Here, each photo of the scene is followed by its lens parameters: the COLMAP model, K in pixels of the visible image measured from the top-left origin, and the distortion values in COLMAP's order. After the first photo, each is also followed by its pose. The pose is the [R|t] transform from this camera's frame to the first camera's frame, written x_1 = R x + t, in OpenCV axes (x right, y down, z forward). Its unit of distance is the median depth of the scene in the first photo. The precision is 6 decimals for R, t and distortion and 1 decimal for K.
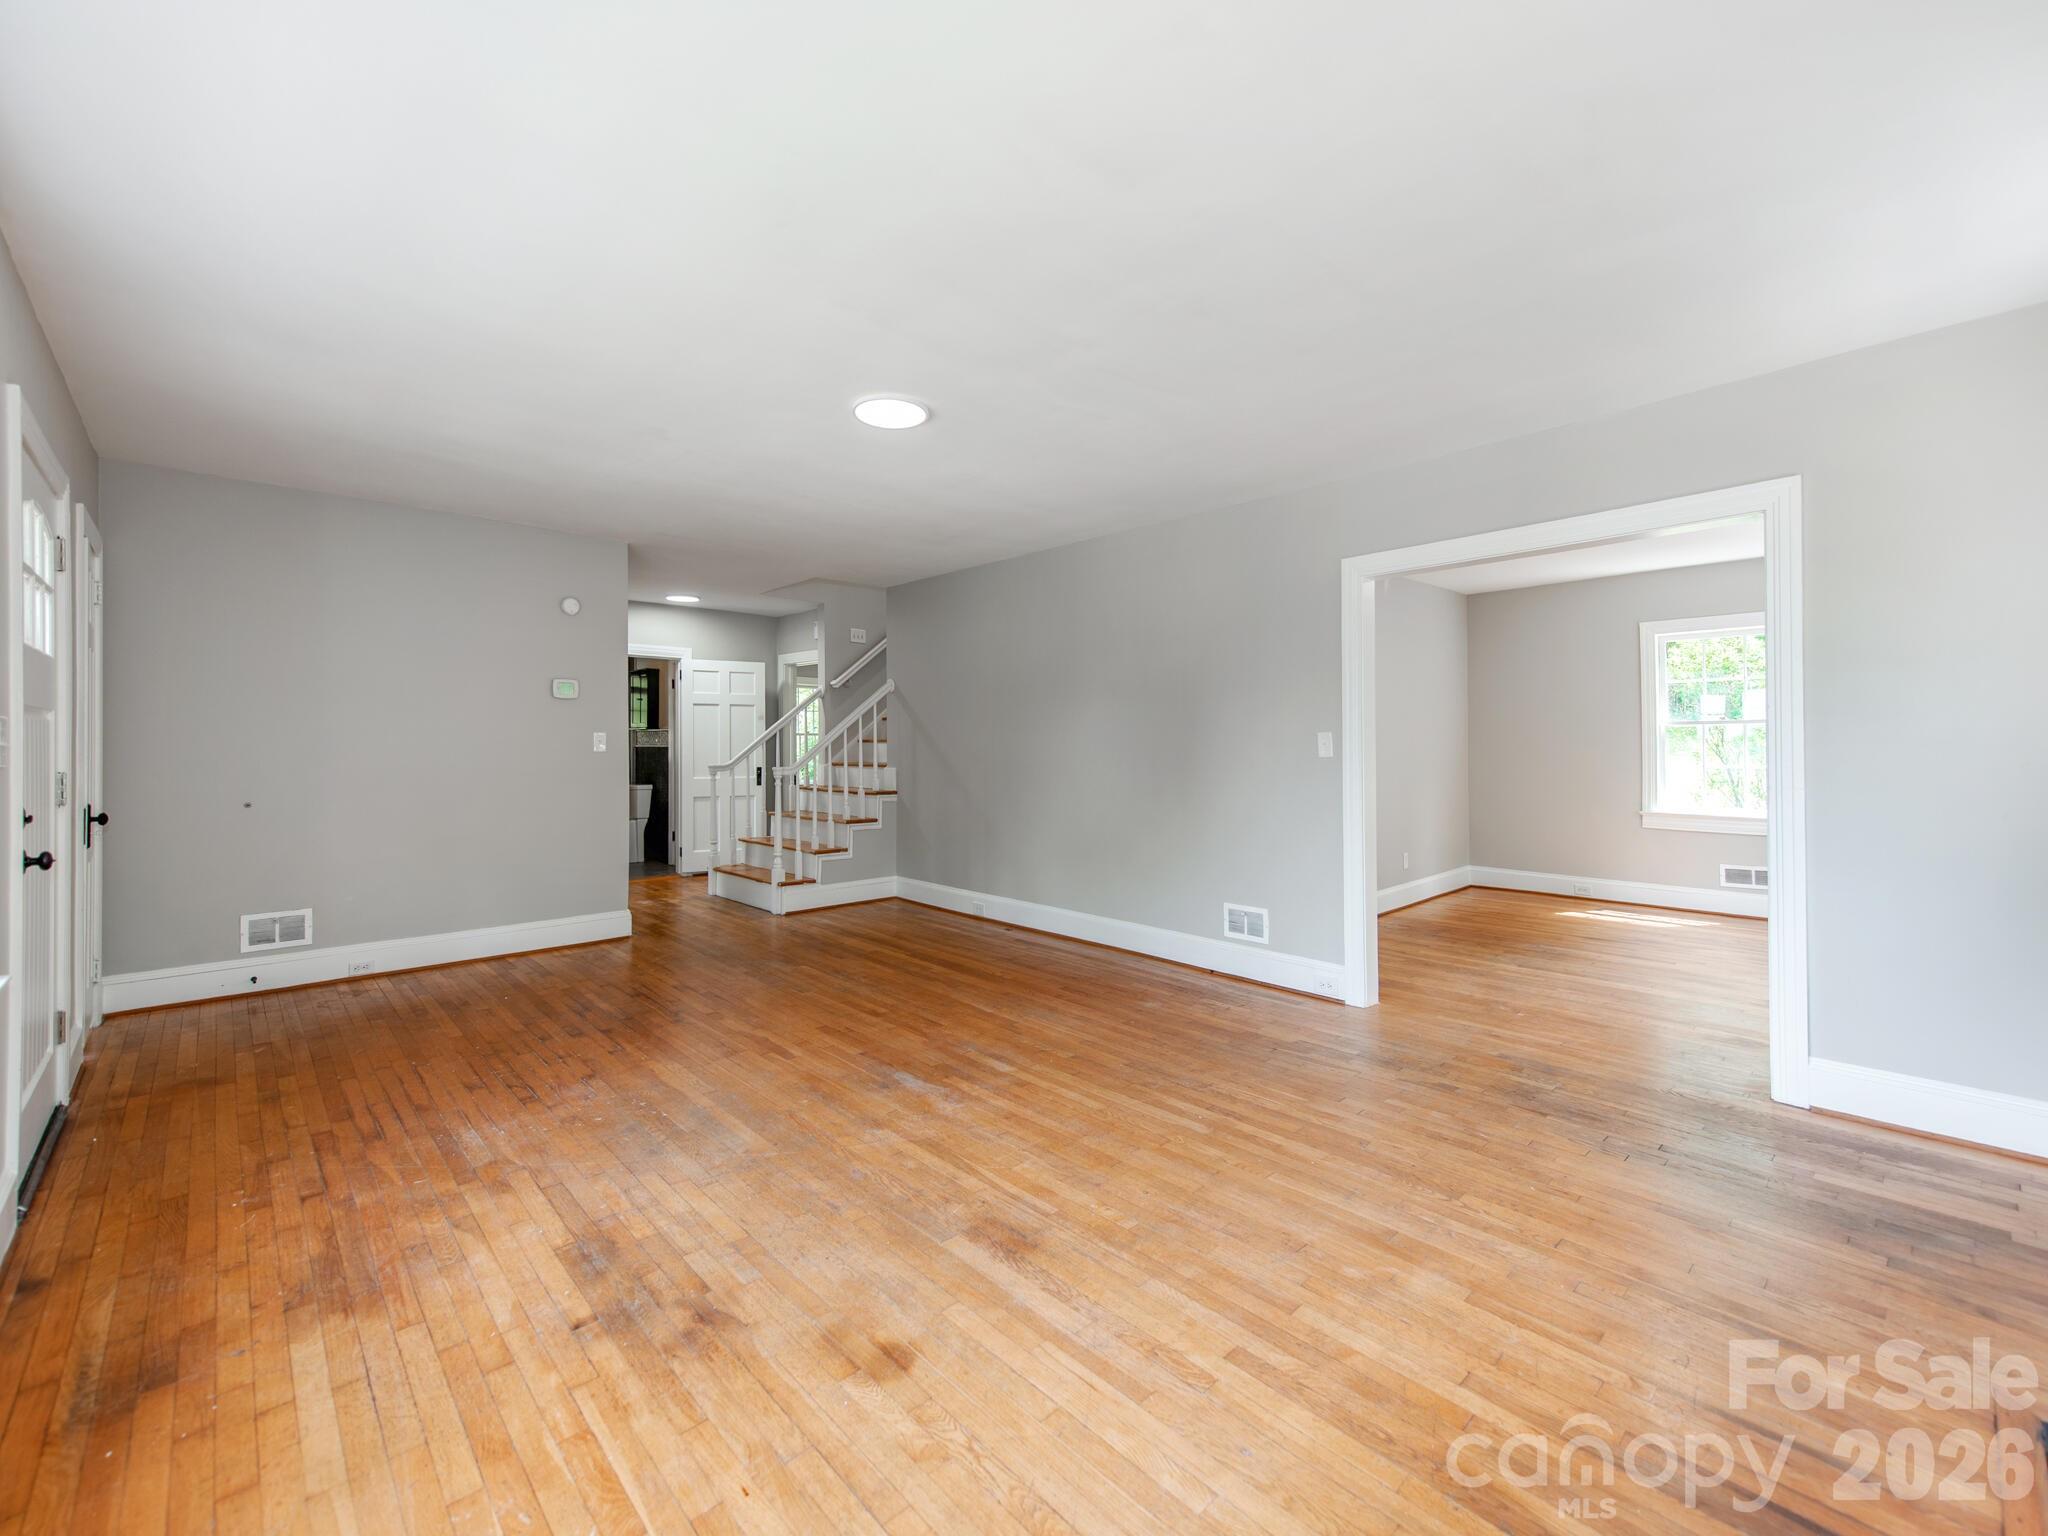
lens RADIAL K [[854.5, 0, 1006.5], [0, 854.5, 747.1], [0, 0, 1]] dist [0.035860, -0.008842]
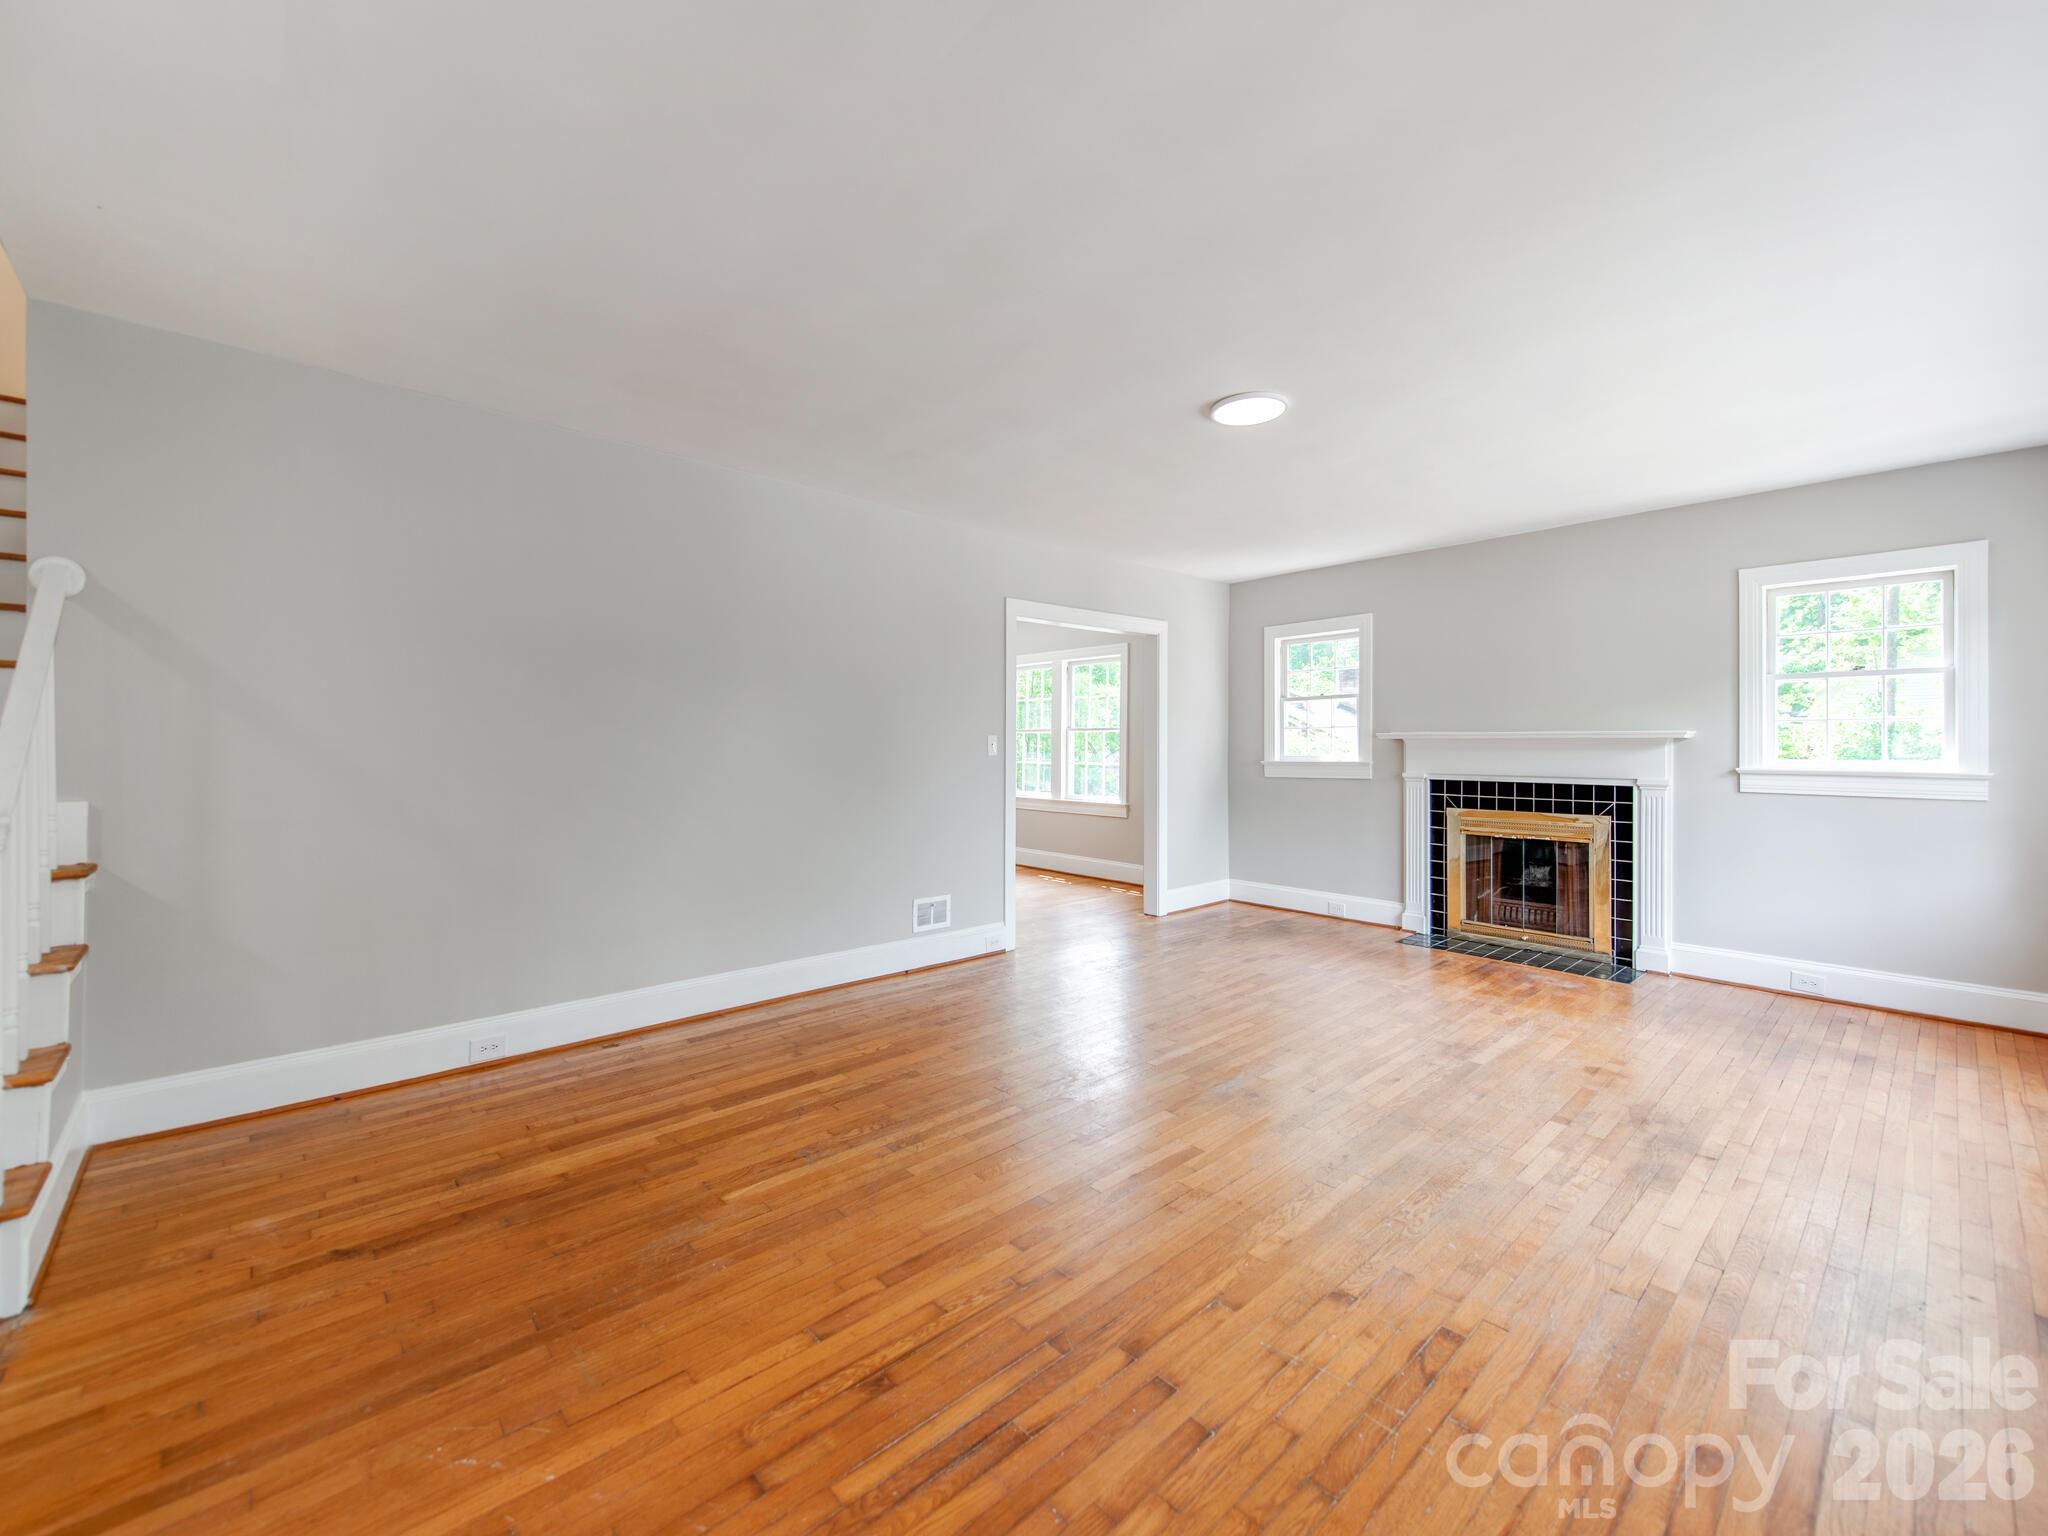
lens RADIAL K [[842.4, 0, 1058.8], [0, 842.4, 747.7], [0, 0, 1]] dist [0.016482, 0.000100]
pose [[-0.028044, -0.001656, 0.999605, -1.110599], [-0.004709, 0.999988, 0.001525, -0.003205], [-0.999596, -0.004664, -0.028051, 1.262266]]
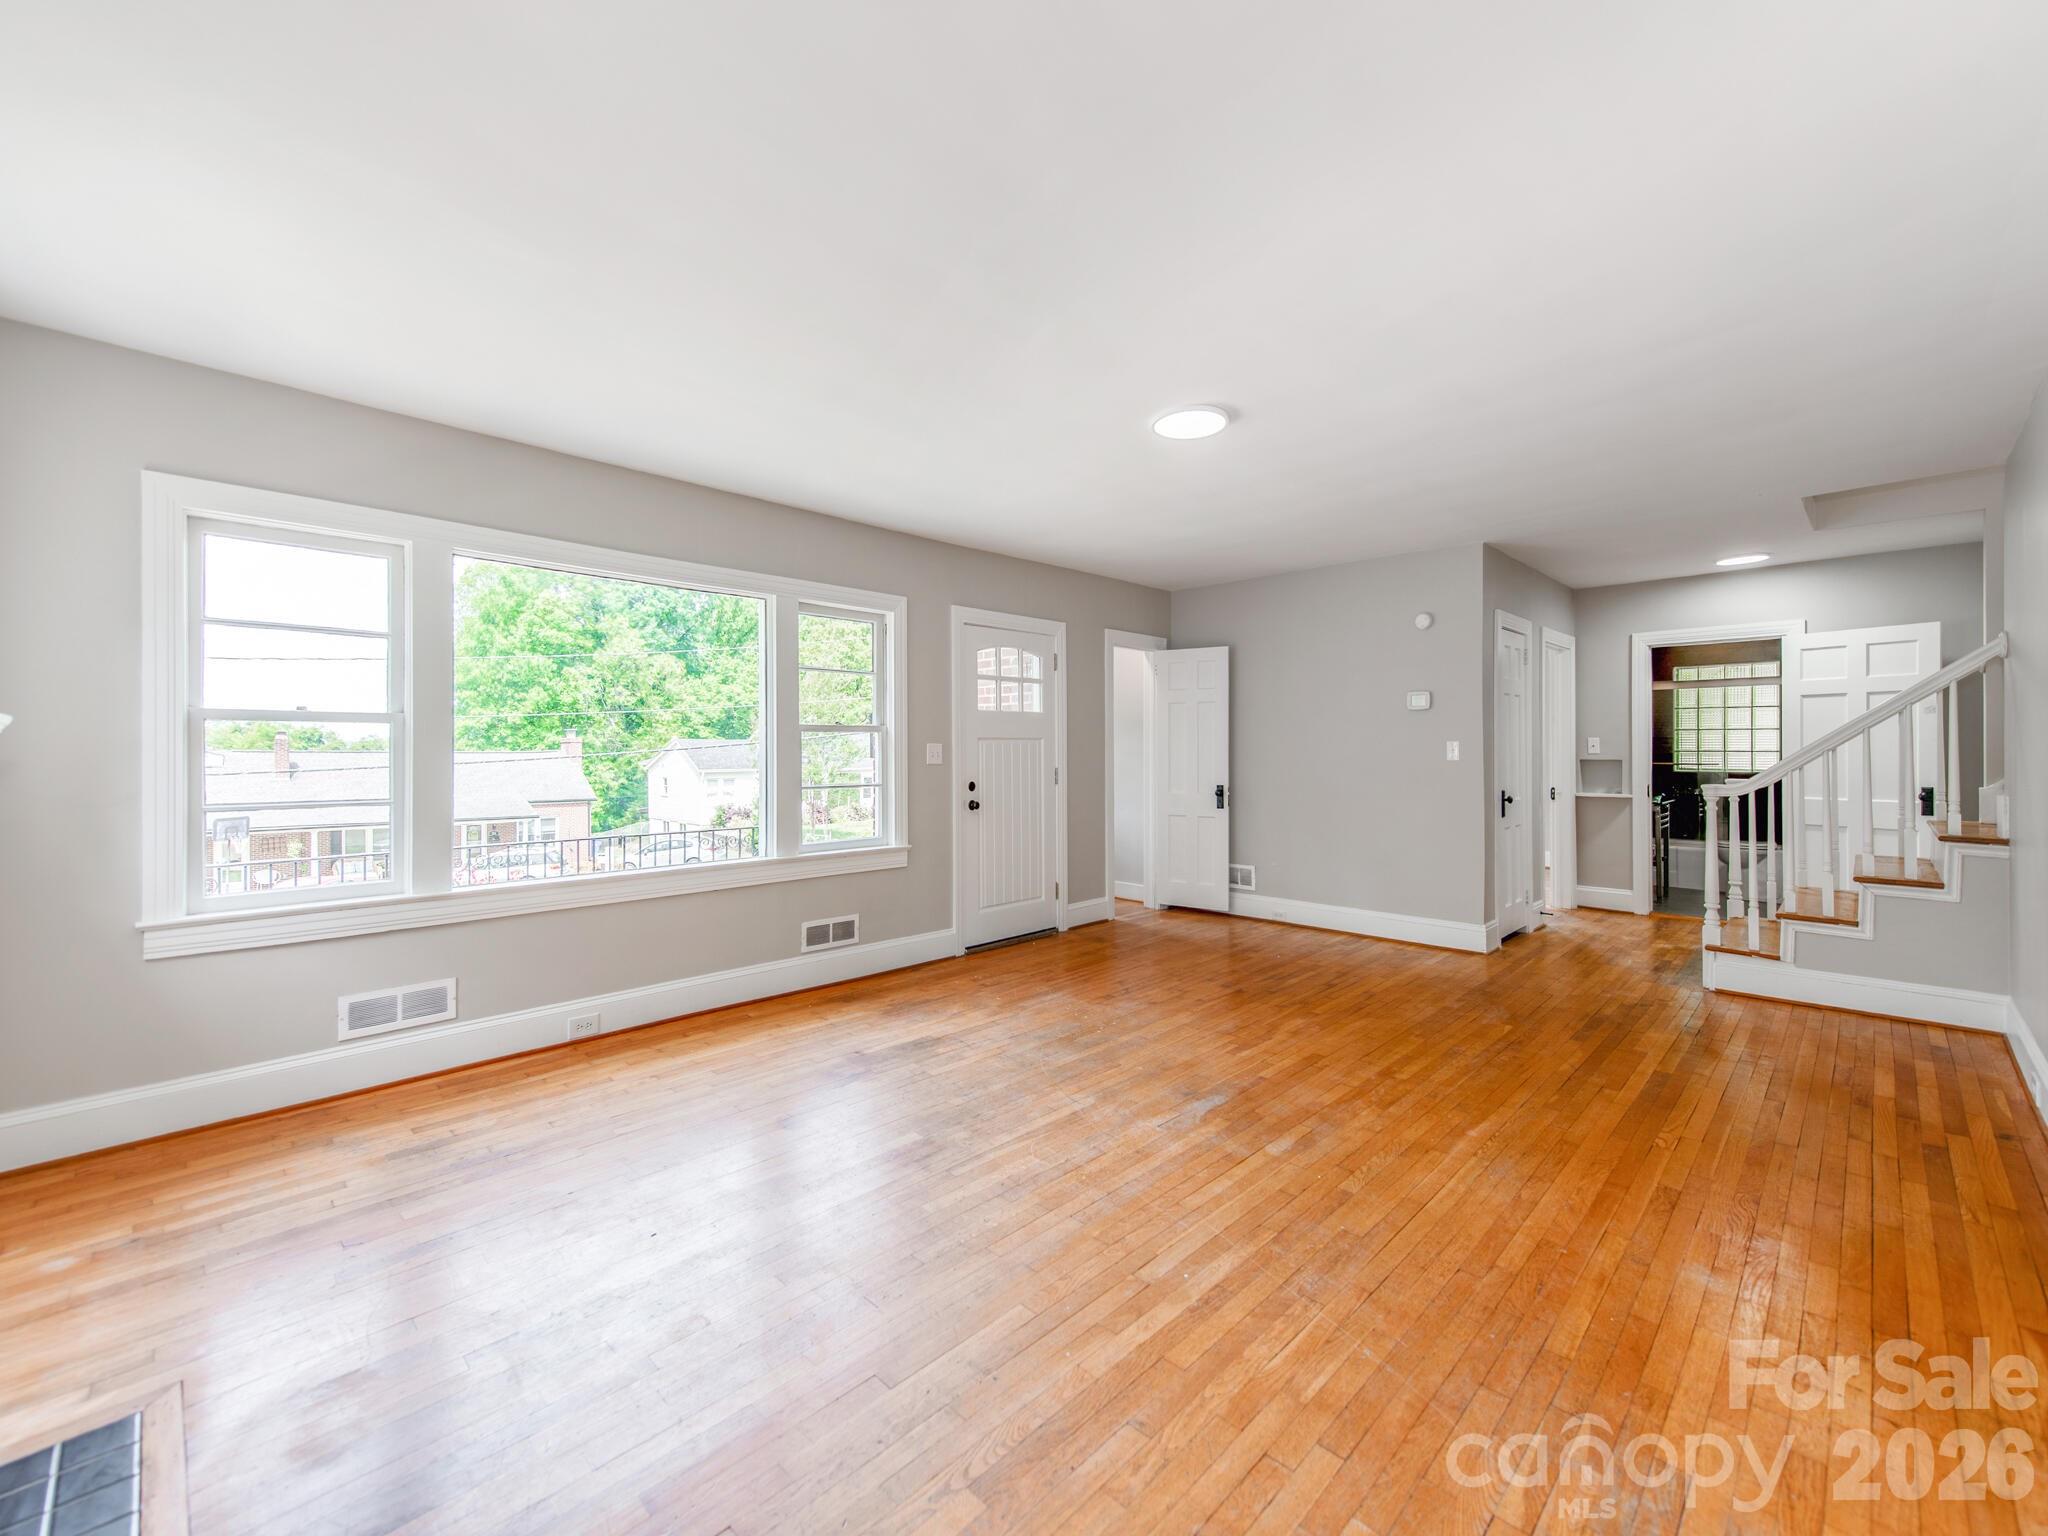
lens RADIAL K [[854.5, 0, 1006.5], [0, 854.5, 747.1], [0, 0, 1]] dist [0.035860, -0.008842]
pose [[0.029421, -0.006535, -0.999546, 0.872949], [0.002568, 0.999976, -0.006462, -0.007172], [0.999564, -0.002377, 0.029437, 0.765327]]
